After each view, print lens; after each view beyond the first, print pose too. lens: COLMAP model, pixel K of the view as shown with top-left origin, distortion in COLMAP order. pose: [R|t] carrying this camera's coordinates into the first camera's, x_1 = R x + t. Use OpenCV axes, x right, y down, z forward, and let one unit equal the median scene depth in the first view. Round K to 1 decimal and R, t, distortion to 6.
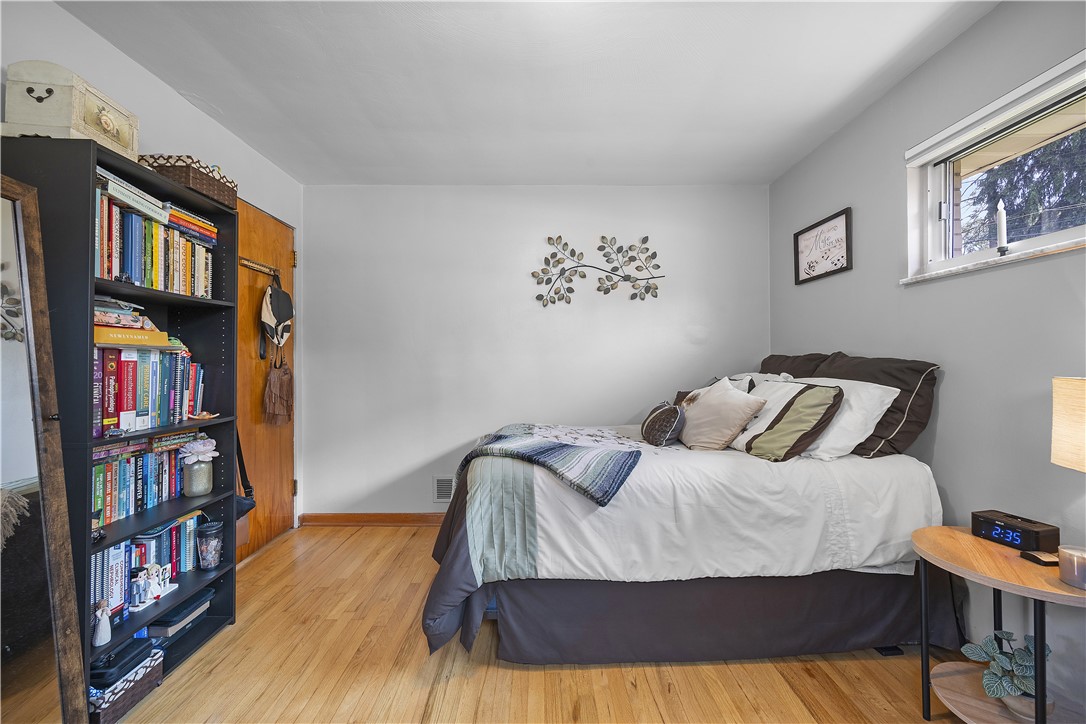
lens RADIAL K [[427.0, 0, 543.8], [0, 427.0, 361.8], [0, 0, 1]] dist [0.000865, -0.000305]
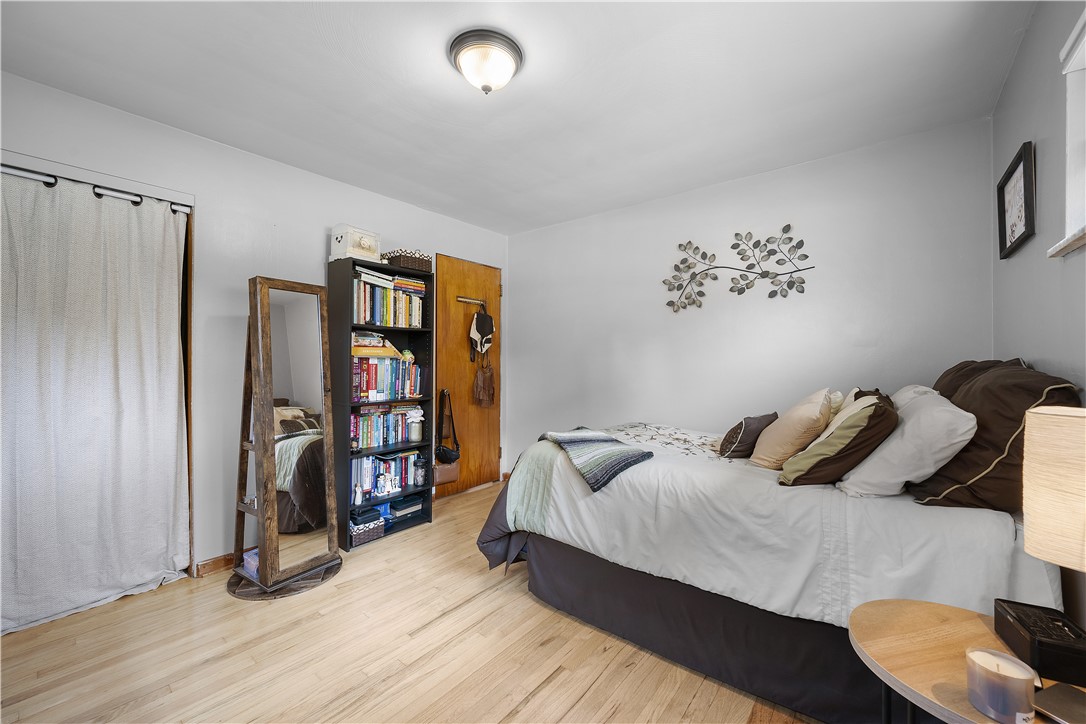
lens RADIAL K [[427.0, 0, 541.3], [0, 427.0, 362.4], [0, 0, 1]] dist [0.000865, -0.000305]
pose [[0.768341, 0.008549, -0.639984, 0.726480], [-0.006593, 0.999963, 0.005443, -0.021024], [0.640007, 0.000037, 0.768369, 0.004087]]
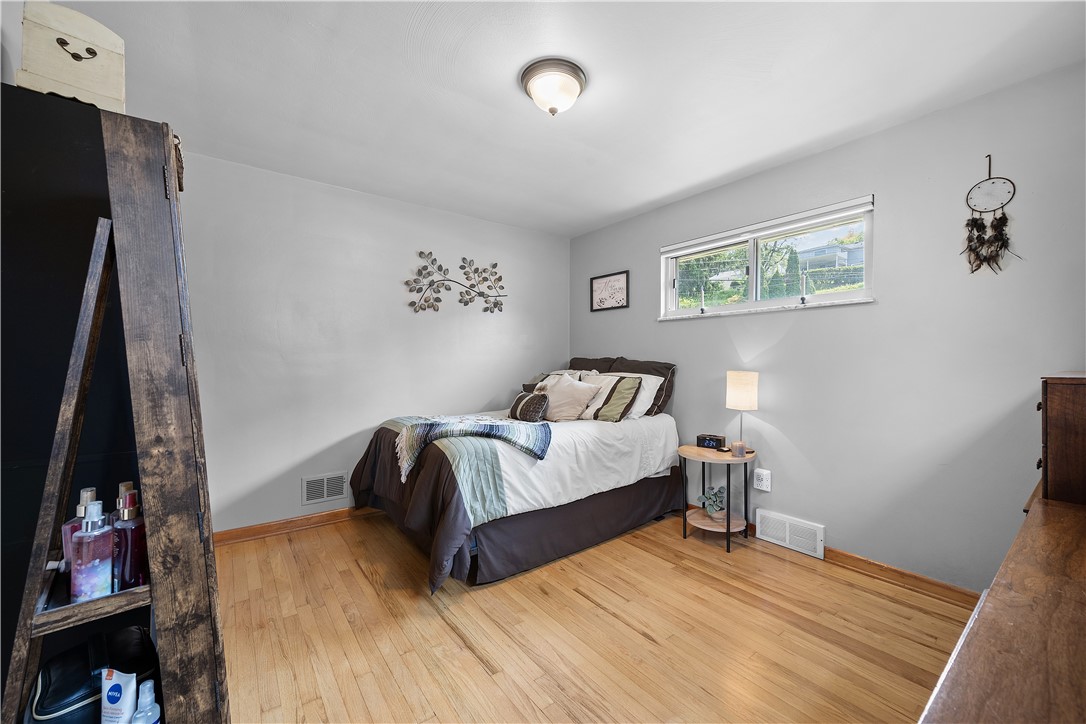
lens RADIAL K [[427.0, 0, 546.1], [0, 427.0, 362.4], [0, 0, 1]] dist [0.000865, -0.000305]
pose [[0.801889, 0.003940, 0.597460, -0.696728], [-0.008131, 0.999958, 0.004318, -0.008704], [-0.597418, -0.008320, 0.801887, -0.191622]]
